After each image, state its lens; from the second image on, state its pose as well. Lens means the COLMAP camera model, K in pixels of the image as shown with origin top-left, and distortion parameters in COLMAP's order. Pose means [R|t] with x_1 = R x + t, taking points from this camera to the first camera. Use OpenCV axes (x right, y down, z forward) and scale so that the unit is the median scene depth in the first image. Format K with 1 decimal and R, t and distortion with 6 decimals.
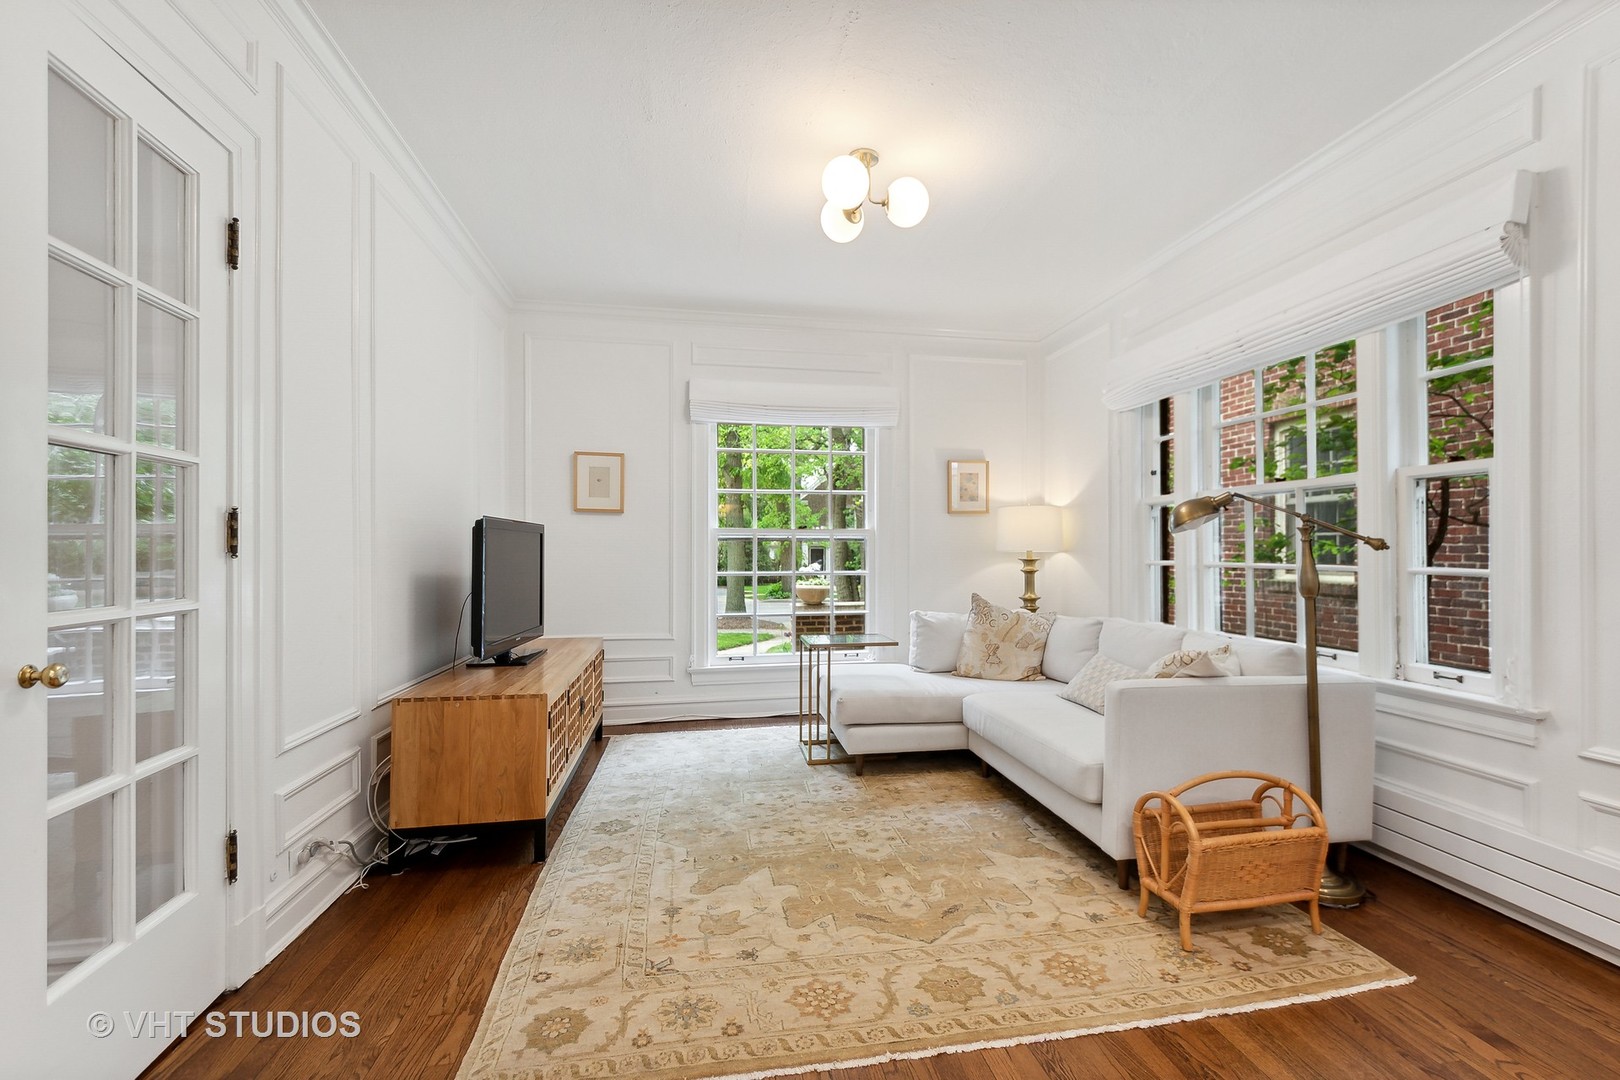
lens RADIAL K [[739.5, 0, 855.8], [0, 739.5, 539.8], [0, 0, 1]] dist [0.014989, -0.000097]
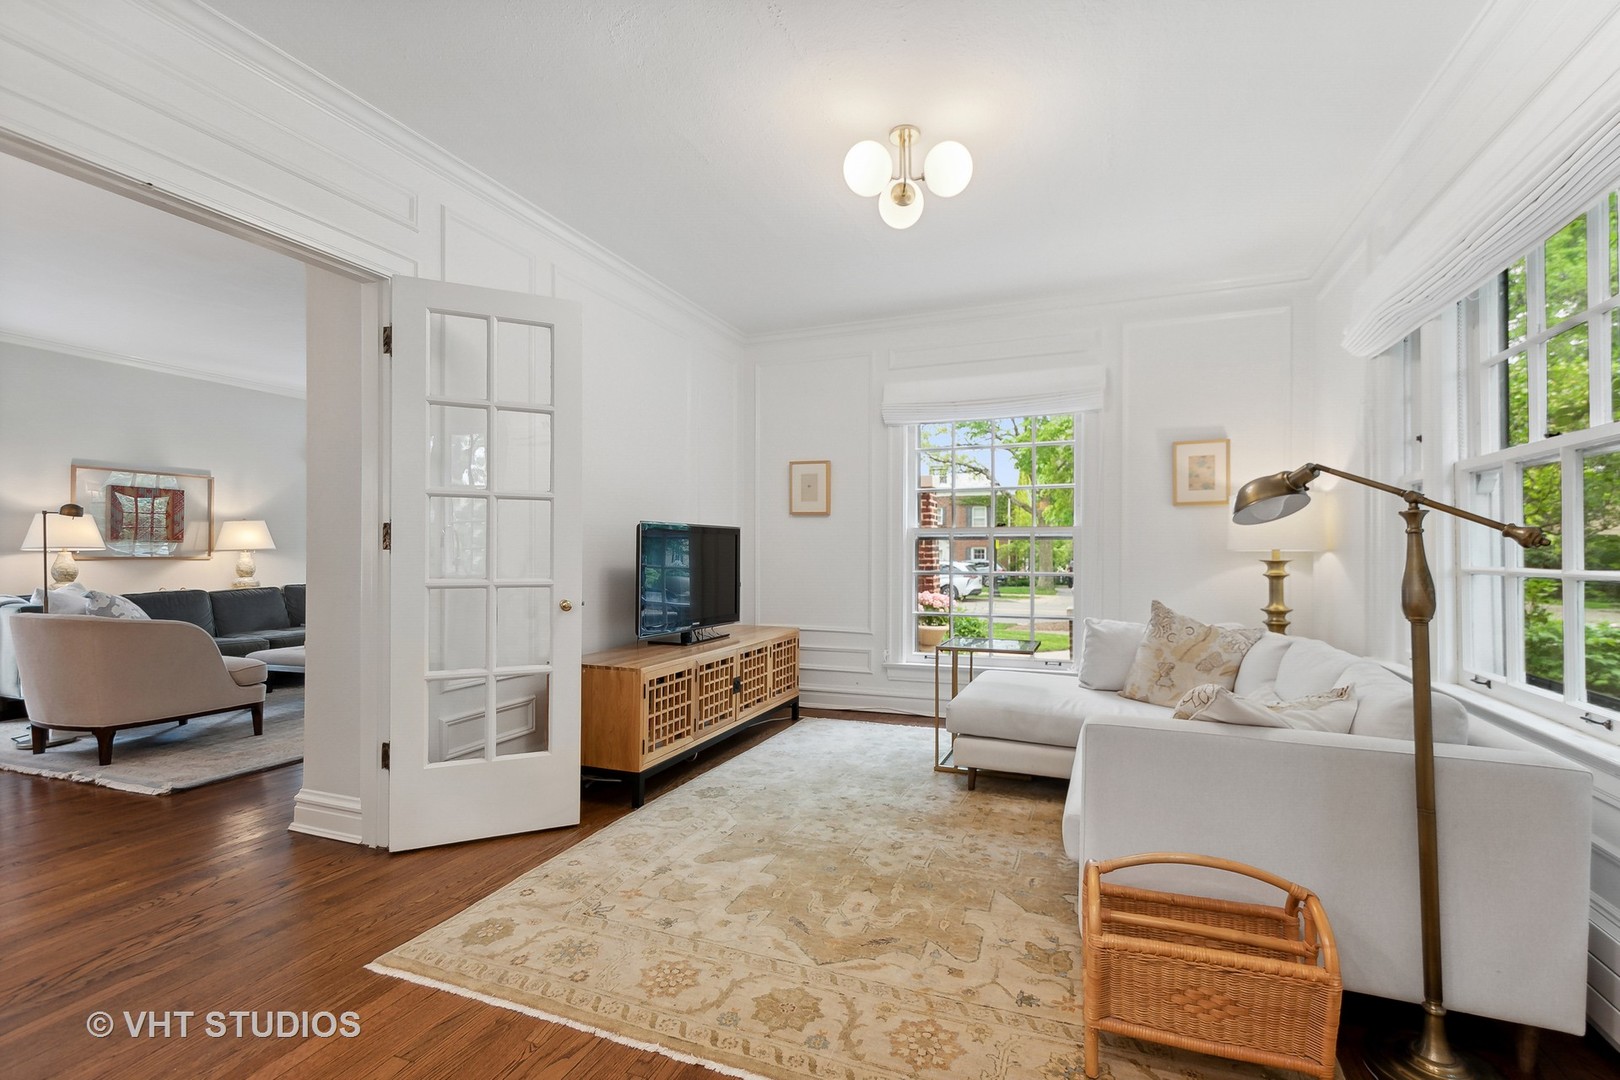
lens RADIAL K [[730.4, 0, 837.0], [0, 730.4, 539.8], [0, 0, 1]] dist [0.023133, -0.006368]
pose [[0.843699, -0.007252, -0.536767, 0.439829], [0.007185, 0.999972, -0.002216, 0.004598], [0.536768, -0.001988, 0.843728, 0.159346]]
